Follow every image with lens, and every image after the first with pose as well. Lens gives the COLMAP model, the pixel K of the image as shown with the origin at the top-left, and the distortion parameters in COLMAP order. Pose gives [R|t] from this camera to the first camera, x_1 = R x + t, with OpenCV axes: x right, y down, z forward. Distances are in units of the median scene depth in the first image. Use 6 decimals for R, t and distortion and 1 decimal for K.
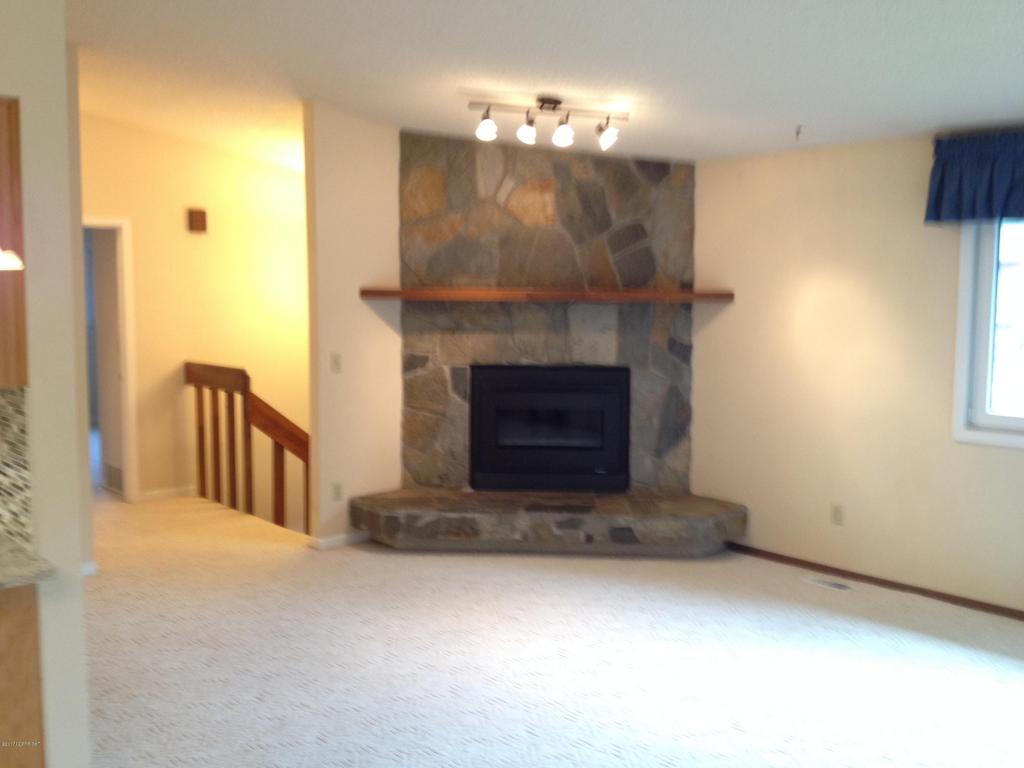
lens RADIAL K [[949.3, 0, 512.0], [0, 949.3, 384.0], [0, 0, 1]] dist [0.002695, -0.016481]
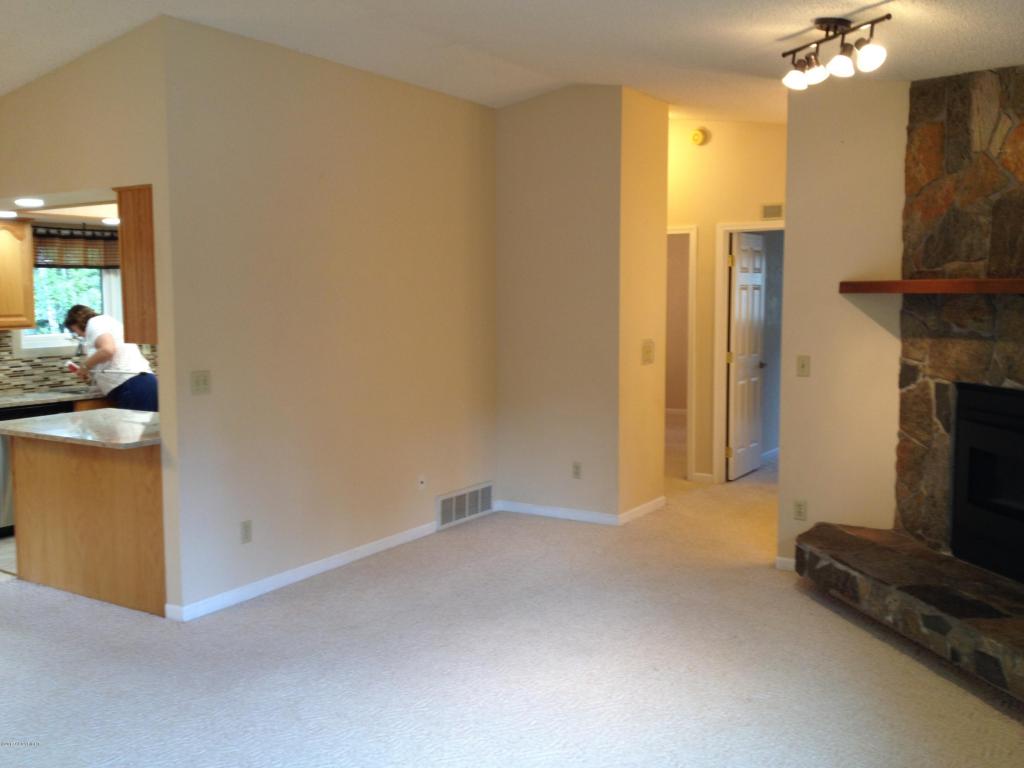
lens RADIAL K [[949.3, 0, 512.0], [0, 949.3, 384.0], [0, 0, 1]] dist [0.002695, -0.016481]
pose [[0.258061, 0.077320, -0.963030, 0.573049], [-0.080862, 0.995023, 0.058220, -0.034285], [0.962739, 0.062848, 0.263029, 0.480372]]
